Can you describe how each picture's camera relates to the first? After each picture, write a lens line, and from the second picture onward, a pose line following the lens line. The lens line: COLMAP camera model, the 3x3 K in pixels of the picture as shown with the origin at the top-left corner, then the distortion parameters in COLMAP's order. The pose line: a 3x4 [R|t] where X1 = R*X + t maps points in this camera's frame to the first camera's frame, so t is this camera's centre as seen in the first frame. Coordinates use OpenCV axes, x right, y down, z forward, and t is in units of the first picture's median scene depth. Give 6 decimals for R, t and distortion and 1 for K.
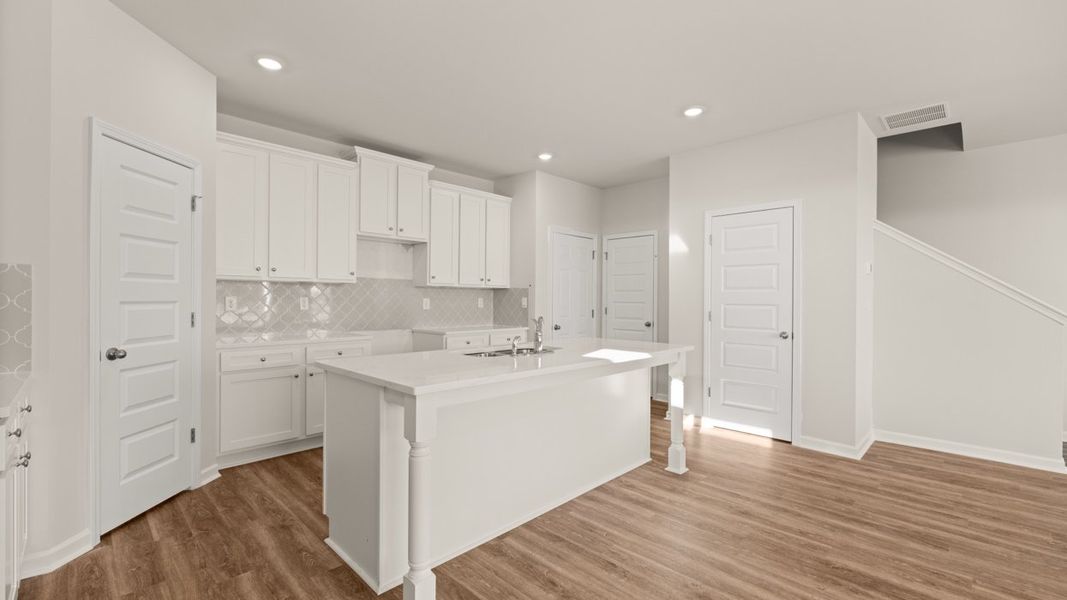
lens RADIAL K [[446.6, 0, 532.9], [0, 446.6, 300.0], [0, 0, 1]] dist [-0.001546, 0.000490]
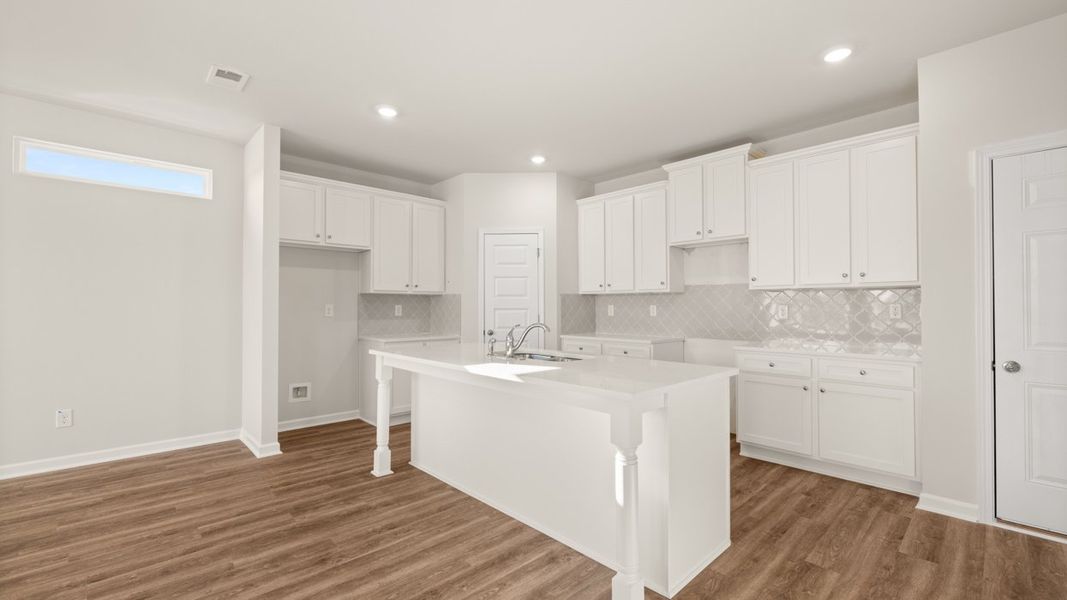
lens RADIAL K [[446.6, 0, 526.2], [0, 446.6, 298.6], [0, 0, 1]] dist [-0.001546, 0.000490]
pose [[-0.043031, -0.024293, -0.998778, 0.669636], [0.000703, 0.999703, -0.024346, 0.004236], [0.999073, -0.001750, -0.043001, 0.688608]]
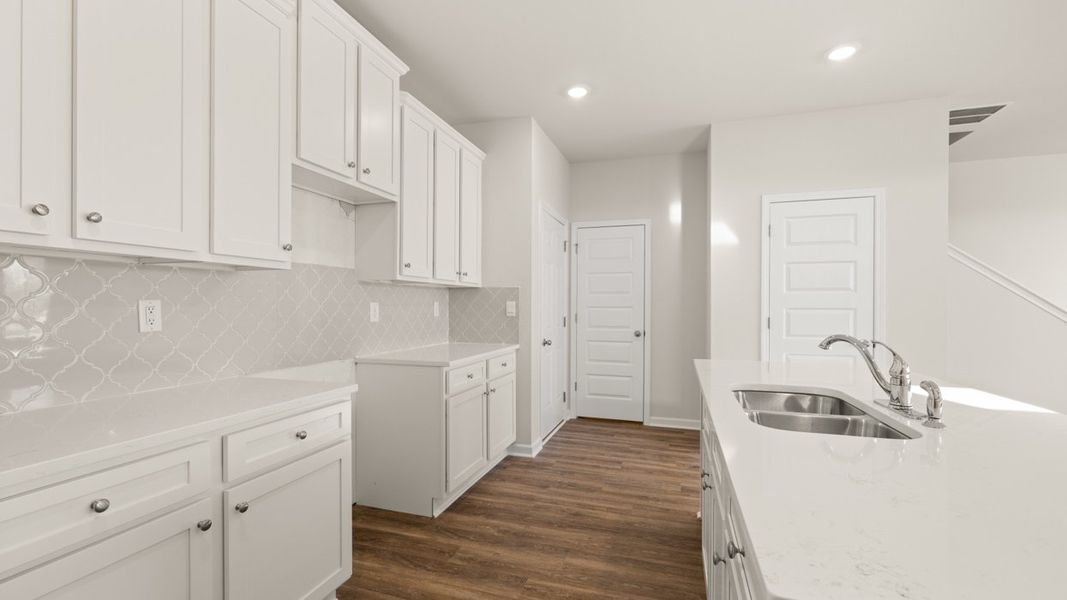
lens RADIAL K [[446.6, 0, 533.0], [0, 446.6, 306.1], [0, 0, 1]] dist [-0.001546, 0.000490]
pose [[0.894291, -0.006285, 0.447442, -0.370251], [0.004933, 0.999979, 0.004187, -0.000807], [-0.447459, -0.001538, 0.894303, 0.467297]]
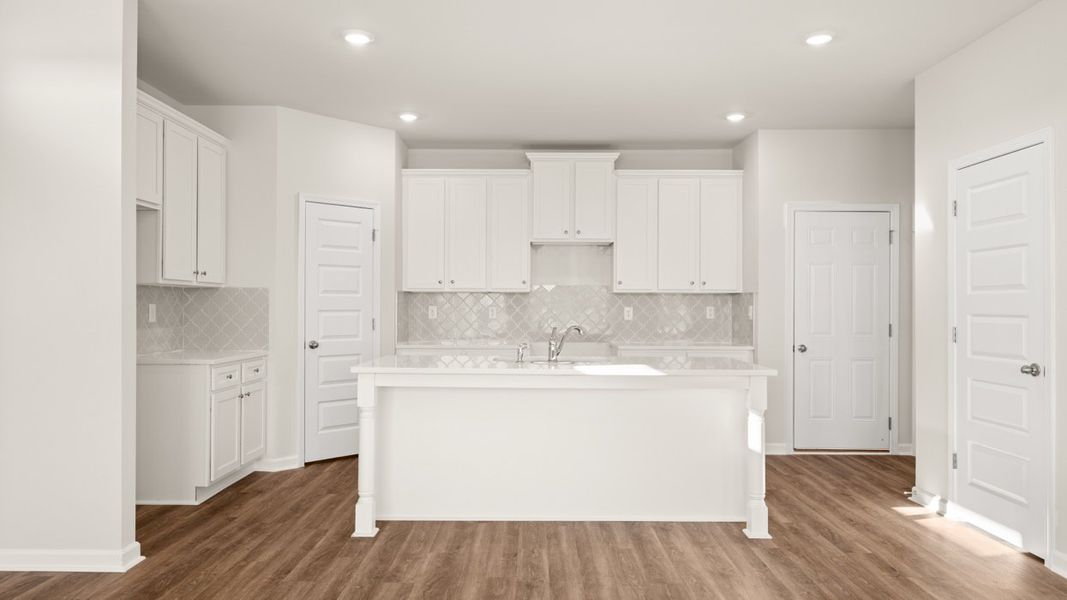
lens RADIAL K [[711.2, 0, 527.4], [0, 711.2, 300.0], [0, 0, 1]] dist [0.001647, 0.002050]
pose [[0.697247, -0.010981, -0.716746, 0.698510], [0.000763, 0.999893, -0.014577, 0.002905], [0.716830, 0.009617, 0.697181, -0.085546]]
